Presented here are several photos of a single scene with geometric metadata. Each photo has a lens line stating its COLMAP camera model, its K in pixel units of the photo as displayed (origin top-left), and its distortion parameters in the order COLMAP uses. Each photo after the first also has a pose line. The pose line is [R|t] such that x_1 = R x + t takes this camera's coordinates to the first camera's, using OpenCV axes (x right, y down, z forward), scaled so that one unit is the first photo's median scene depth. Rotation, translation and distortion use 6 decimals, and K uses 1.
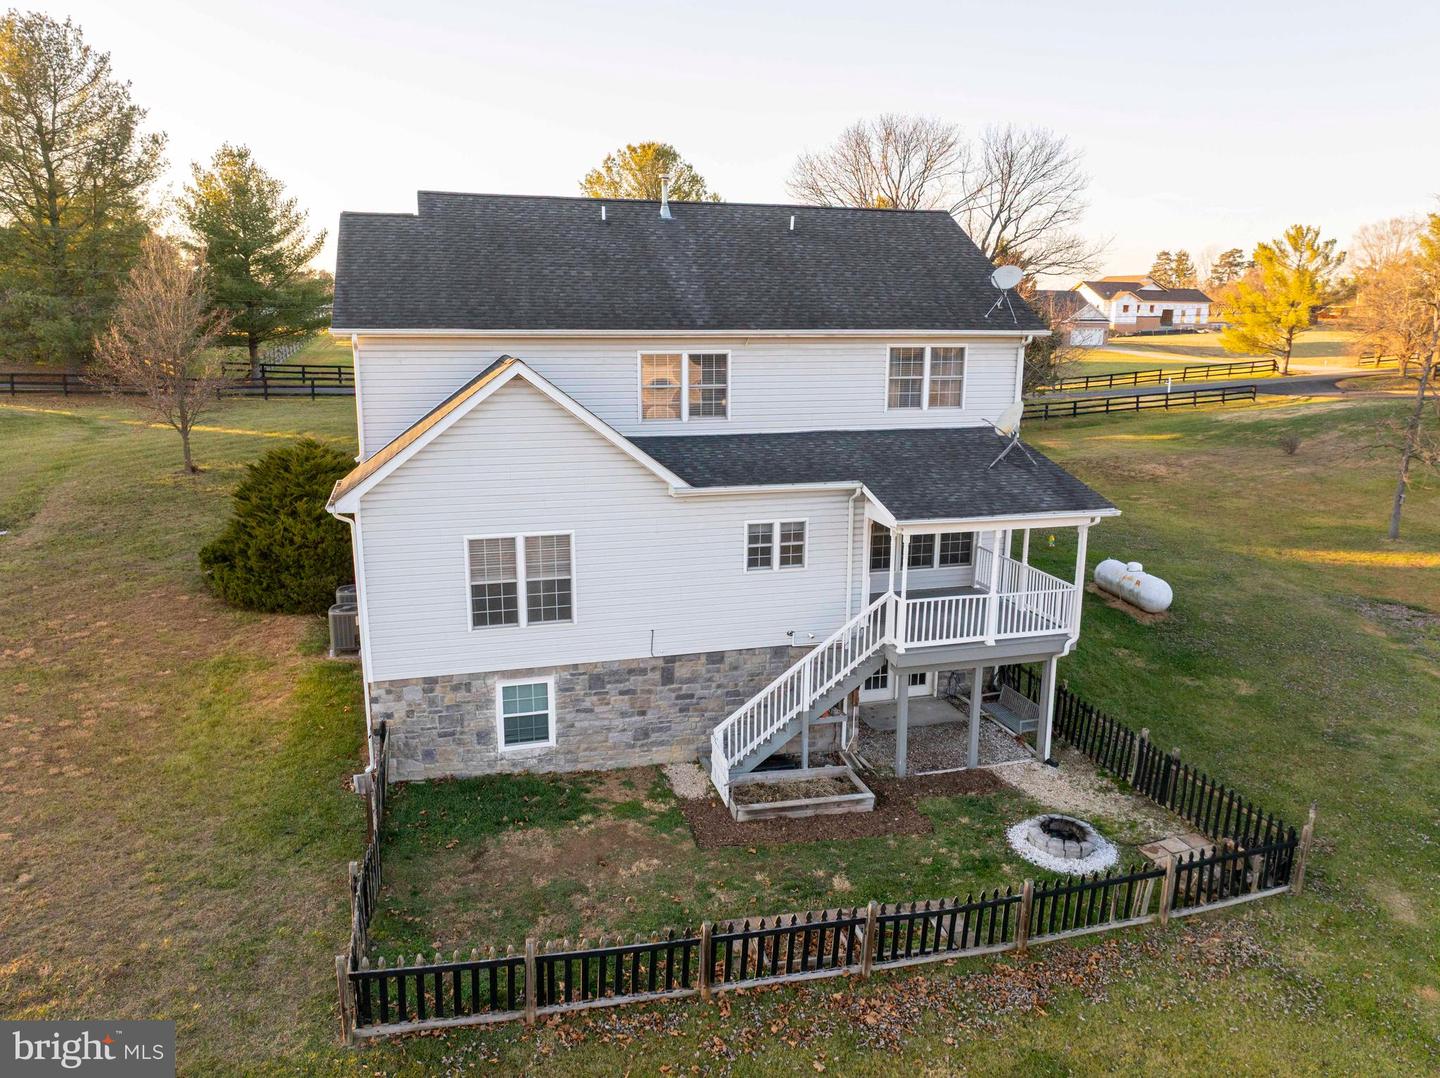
lens RADIAL K [[1010.2, 0, 727.5], [0, 1010.2, 534.2], [0, 0, 1]] dist [-0.010025, -0.061524]
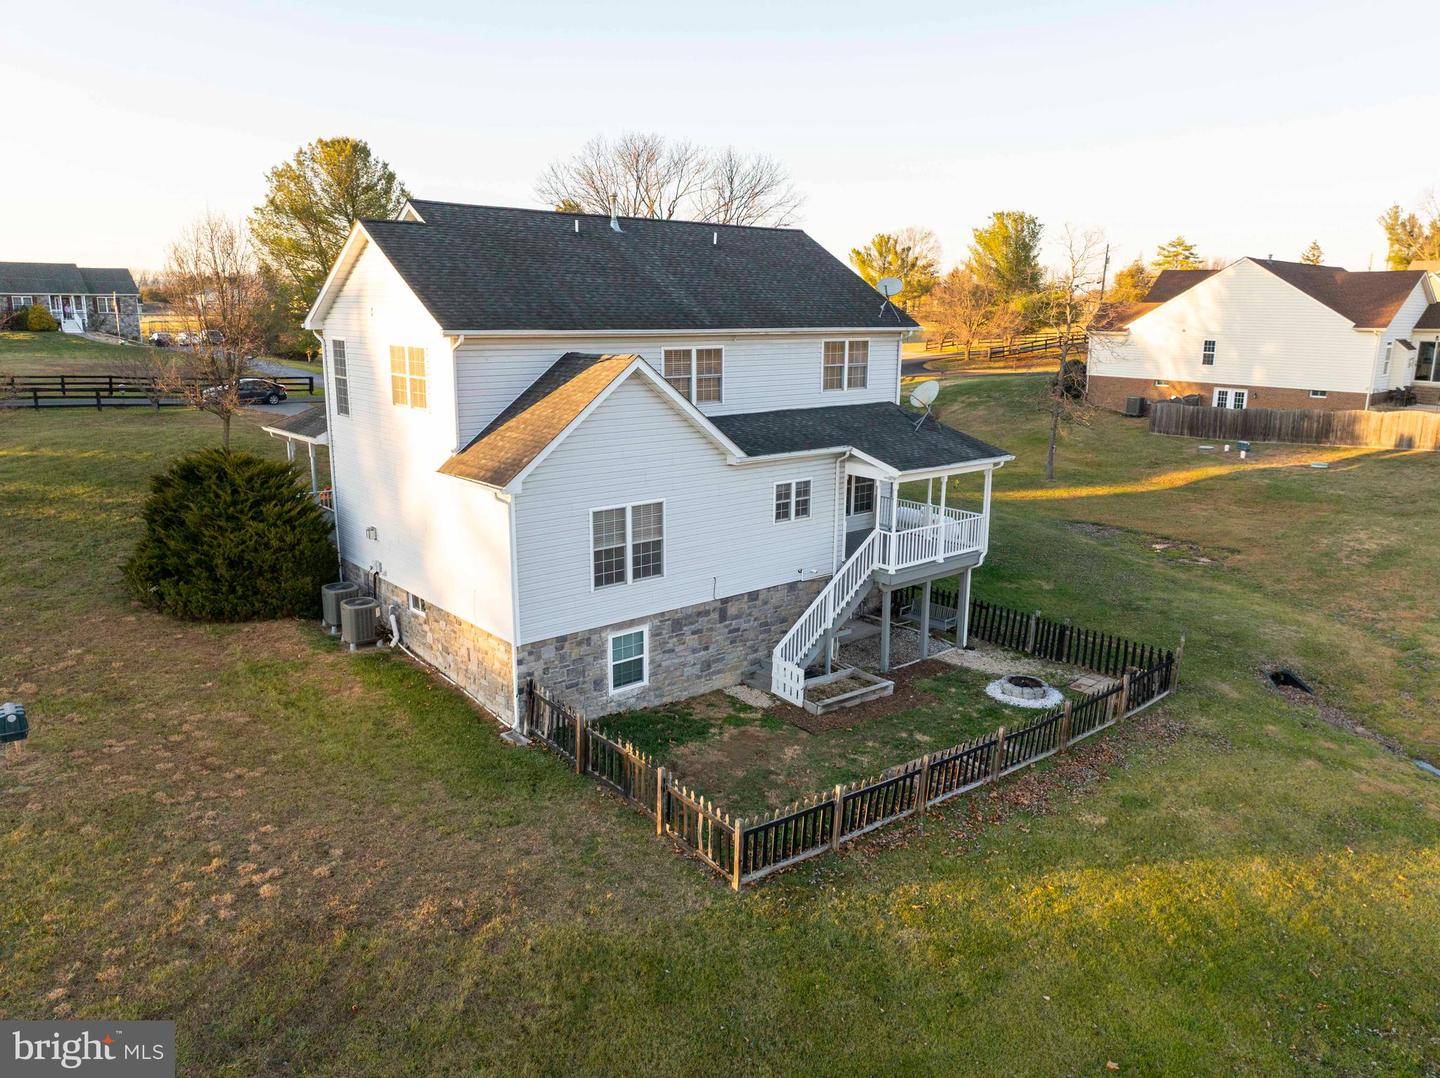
lens RADIAL K [[1010.2, 0, 727.5], [0, 1010.2, 534.2], [0, 0, 1]] dist [-0.010025, -0.061524]
pose [[0.909092, -0.090135, 0.406728, -0.544957], [0.088489, 0.995814, 0.022896, 0.016864], [-0.407089, 0.015177, 0.913262, -0.111743]]
